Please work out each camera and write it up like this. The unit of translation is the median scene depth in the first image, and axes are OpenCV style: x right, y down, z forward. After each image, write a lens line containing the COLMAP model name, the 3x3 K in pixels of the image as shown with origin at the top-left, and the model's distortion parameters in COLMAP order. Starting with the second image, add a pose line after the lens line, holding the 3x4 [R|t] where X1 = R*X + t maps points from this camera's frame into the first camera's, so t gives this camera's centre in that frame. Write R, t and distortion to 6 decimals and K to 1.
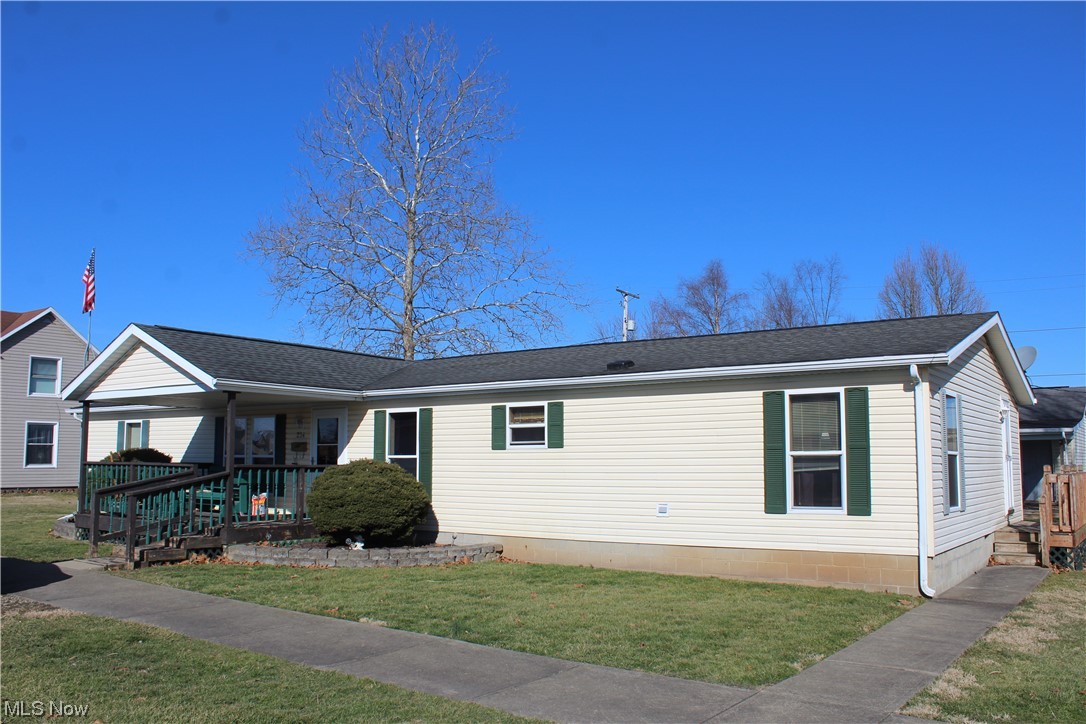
lens RADIAL K [[906.6, 0, 542.6], [0, 906.6, 361.8], [0, 0, 1]] dist [-0.073943, 0.026899]
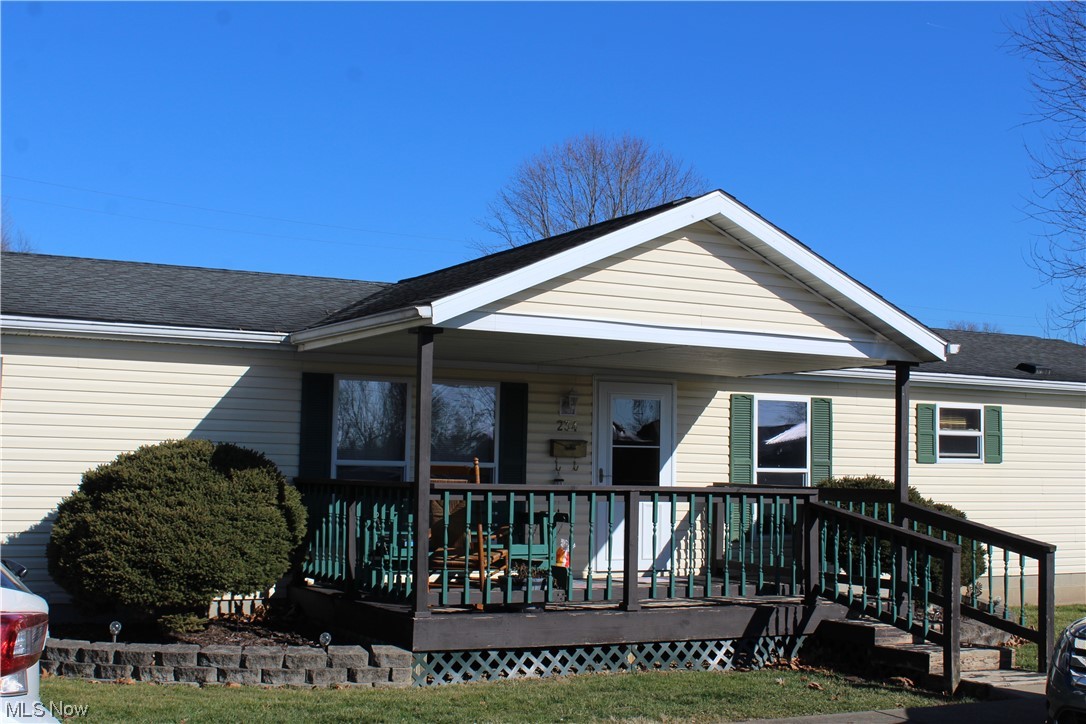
lens RADIAL K [[1401.6, 0, 543.3], [0, 1401.6, 361.5], [0, 0, 1]] dist [-0.040538, 0.000000]
pose [[0.404315, 0.081316, 0.910998, -1.230636], [-0.108493, 0.993272, -0.040508, 0.094566], [-0.908162, -0.082459, 0.410417, 0.823183]]
